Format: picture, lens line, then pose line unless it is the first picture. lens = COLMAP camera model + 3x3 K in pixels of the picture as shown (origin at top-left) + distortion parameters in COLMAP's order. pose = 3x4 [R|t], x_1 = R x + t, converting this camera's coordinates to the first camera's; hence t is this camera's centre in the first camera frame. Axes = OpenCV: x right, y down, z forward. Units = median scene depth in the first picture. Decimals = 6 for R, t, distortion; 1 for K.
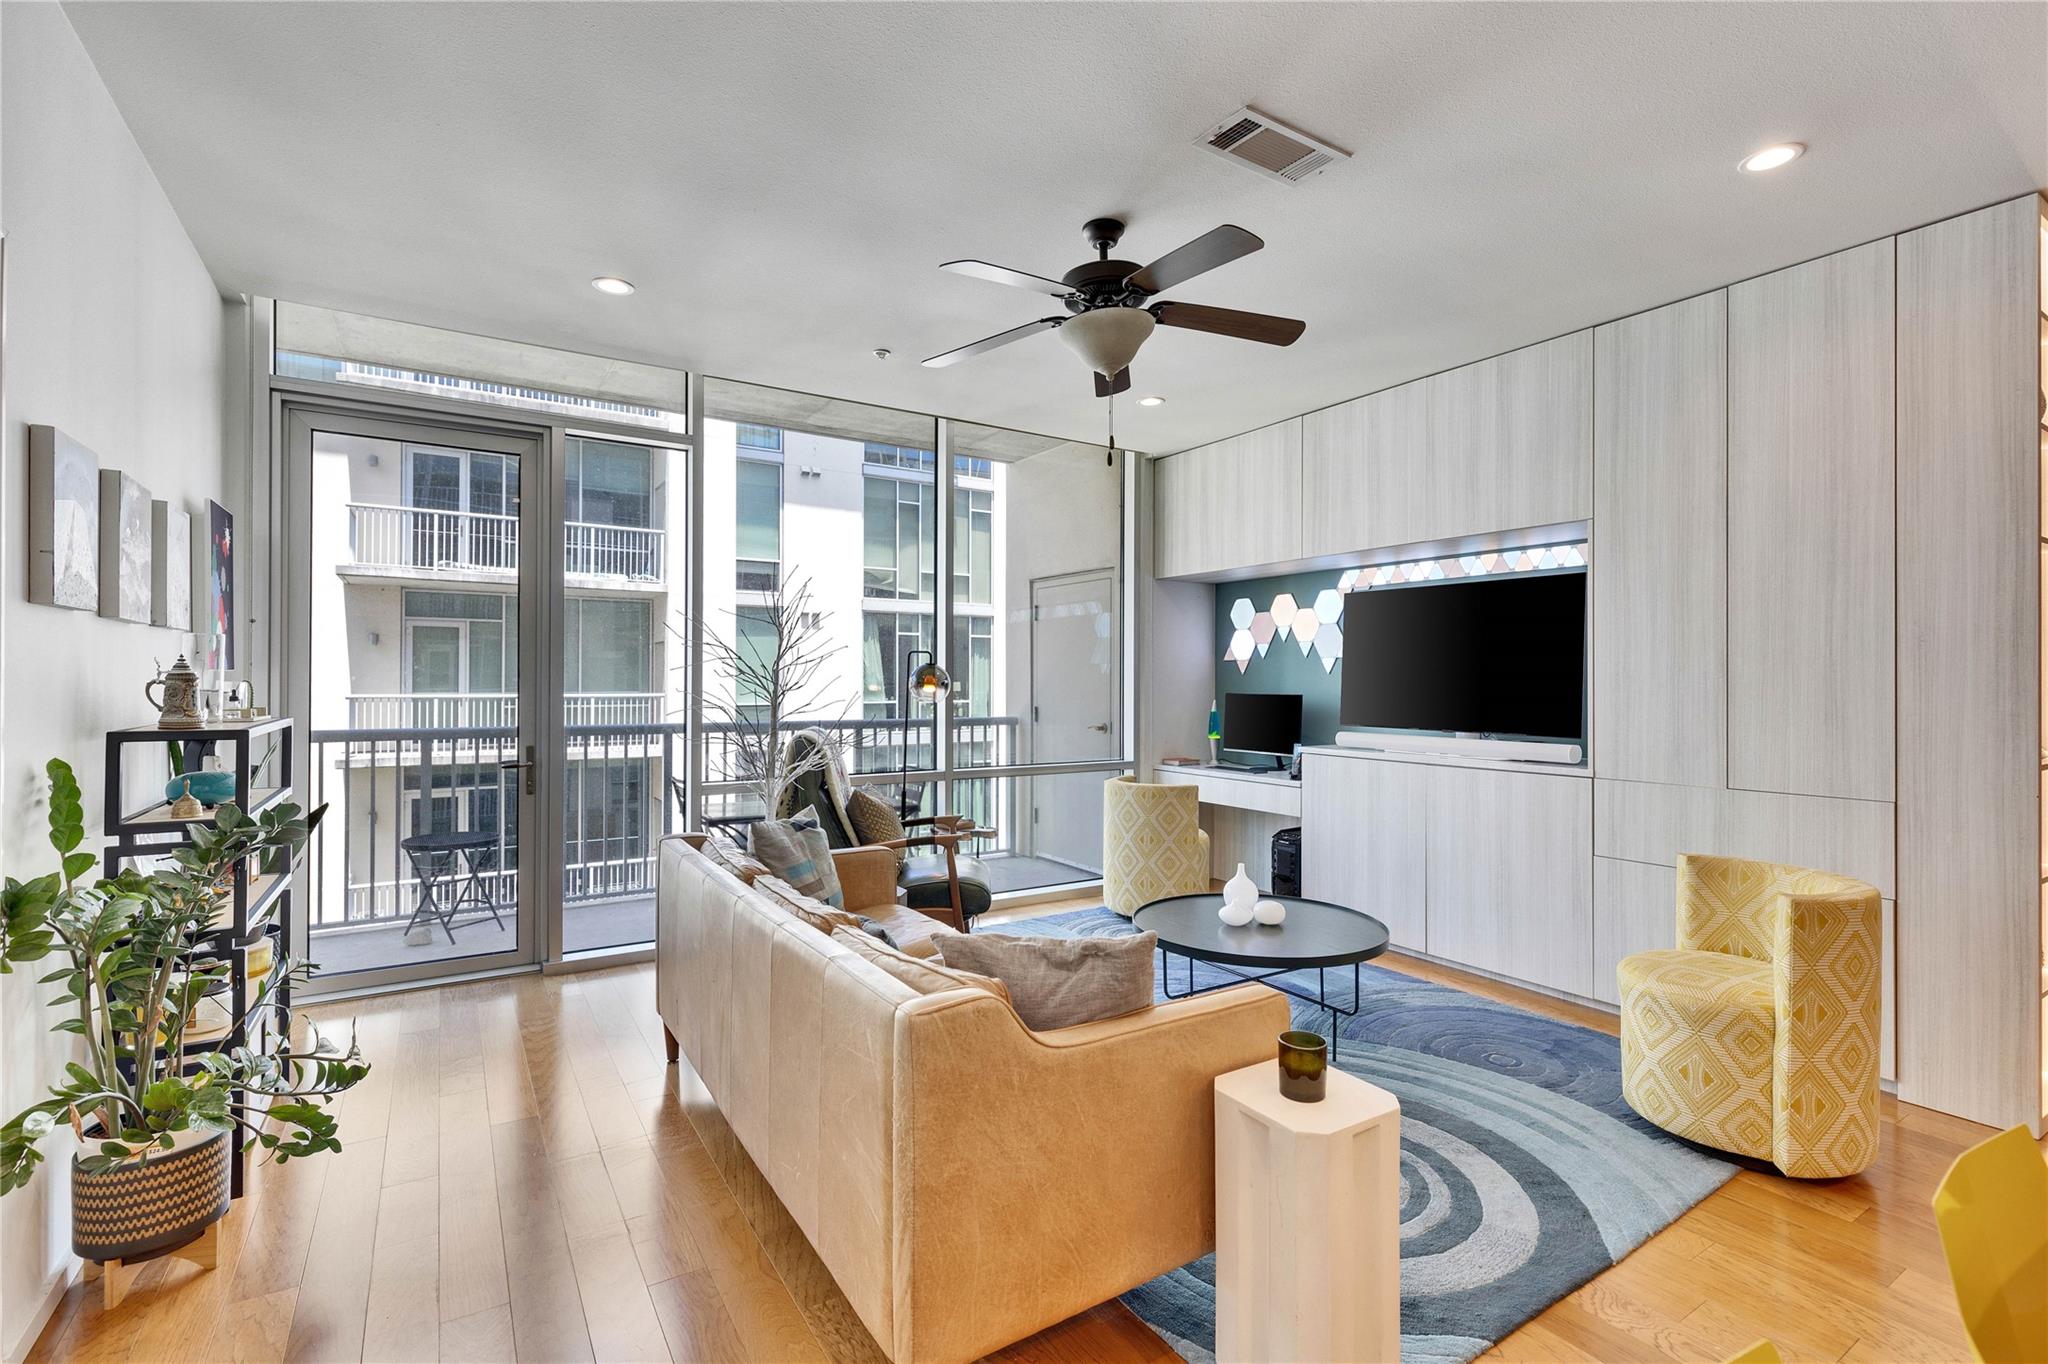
lens RADIAL K [[935.1, 0, 1028.4], [0, 935.1, 679.2], [0, 0, 1]] dist [-0.000058, -0.000068]
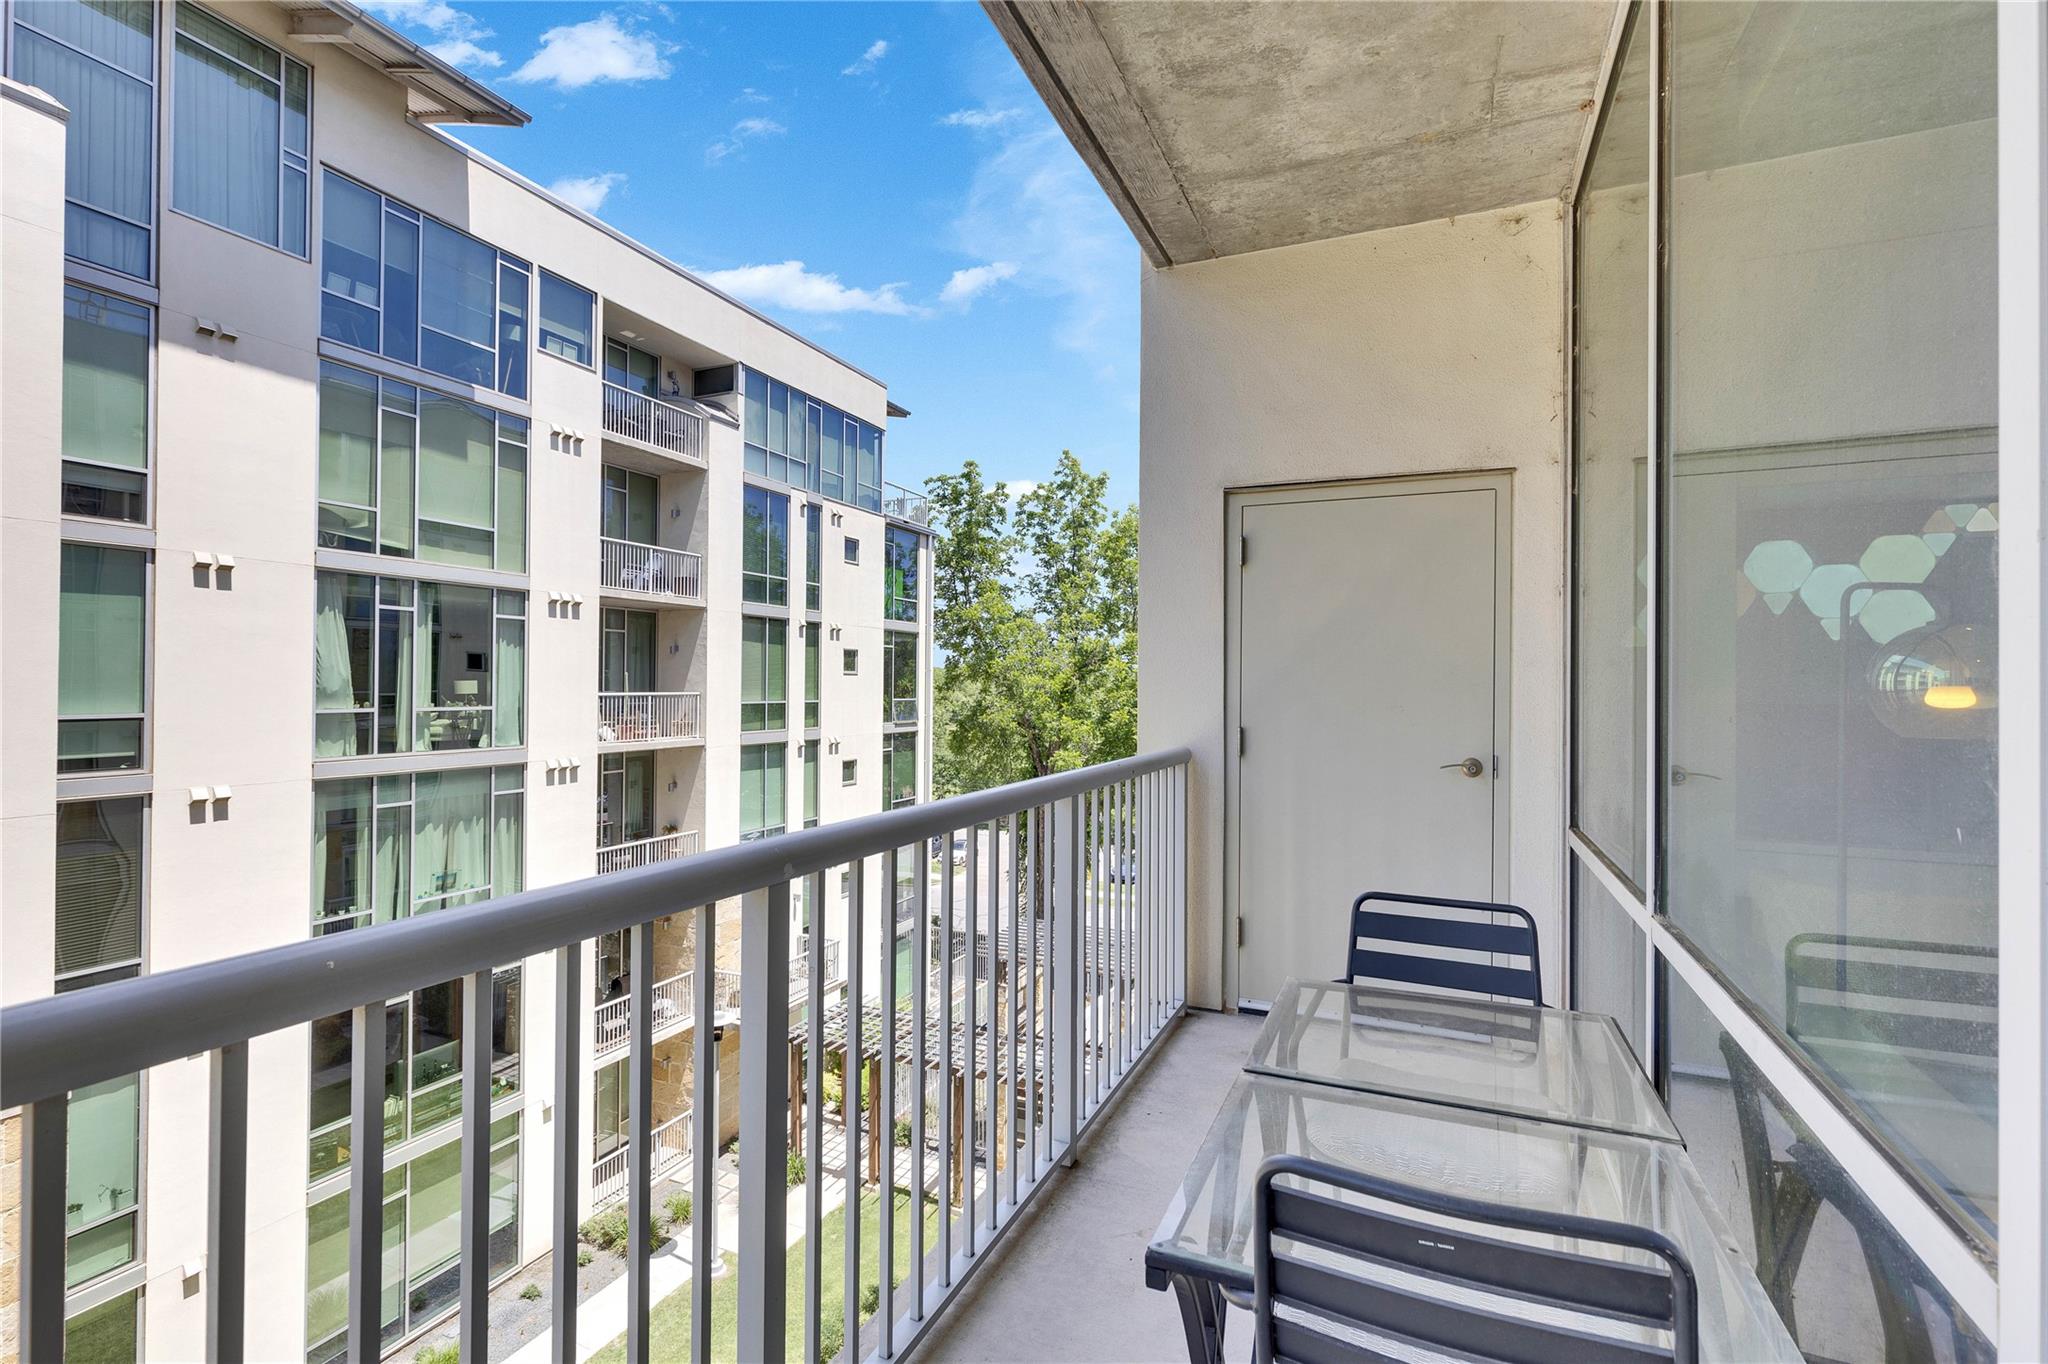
lens RADIAL K [[914.6, 0, 1027.7], [0, 914.6, 682.5], [0, 0, 1]] dist [-0.001955, -0.000525]
pose [[0.826348, 0.004556, 0.563141, -0.514622], [-0.006287, 0.999980, 0.001136, 0.004878], [-0.563124, -0.004480, 0.826360, 0.855262]]
